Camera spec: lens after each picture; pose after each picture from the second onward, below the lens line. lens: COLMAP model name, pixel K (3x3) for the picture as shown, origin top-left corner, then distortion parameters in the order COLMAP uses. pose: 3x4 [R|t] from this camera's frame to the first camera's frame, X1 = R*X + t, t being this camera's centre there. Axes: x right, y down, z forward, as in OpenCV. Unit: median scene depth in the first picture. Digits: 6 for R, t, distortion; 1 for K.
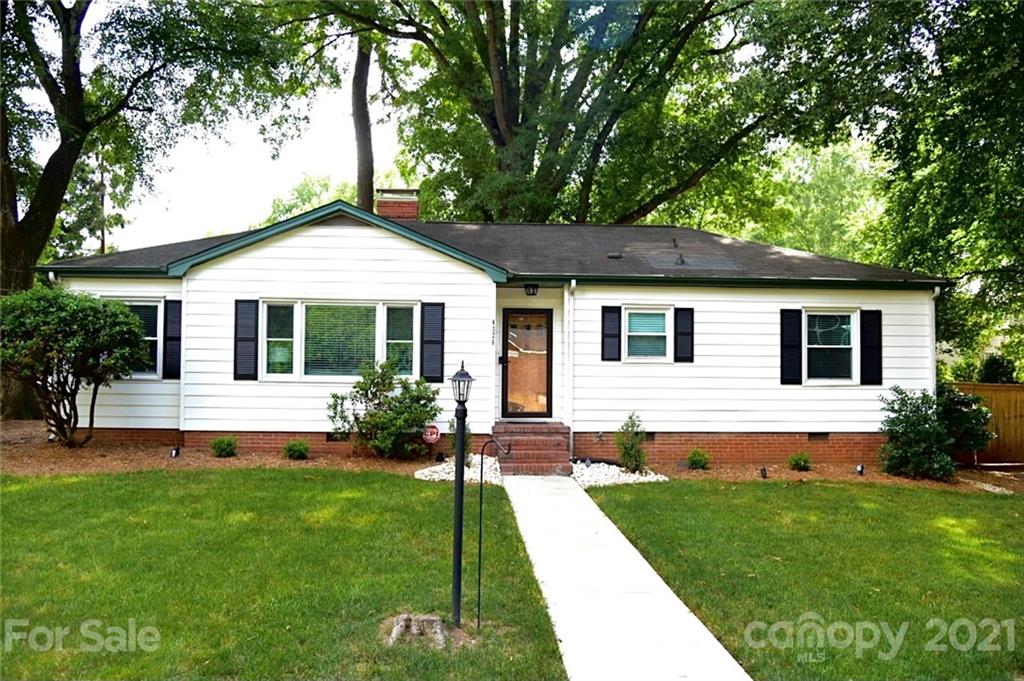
lens RADIAL K [[746.0, 0, 512.1], [0, 746.0, 345.4], [0, 0, 1]] dist [-0.057593, 0.004668]
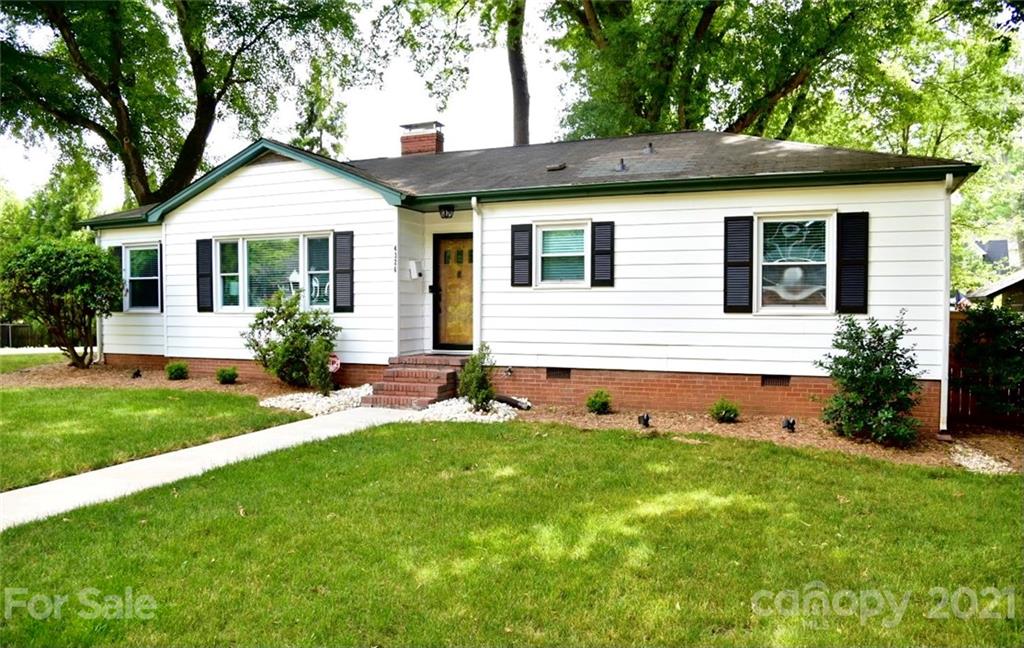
lens RADIAL K [[714.2, 0, 526.1], [0, 714.2, 352.5], [0, 0, 1]] dist [-0.098182, 0.001276]
pose [[0.914045, 0.015820, -0.405305, 0.483137], [0.019208, 0.996430, 0.082211, 0.028978], [0.405158, -0.082930, 0.910478, 0.224623]]
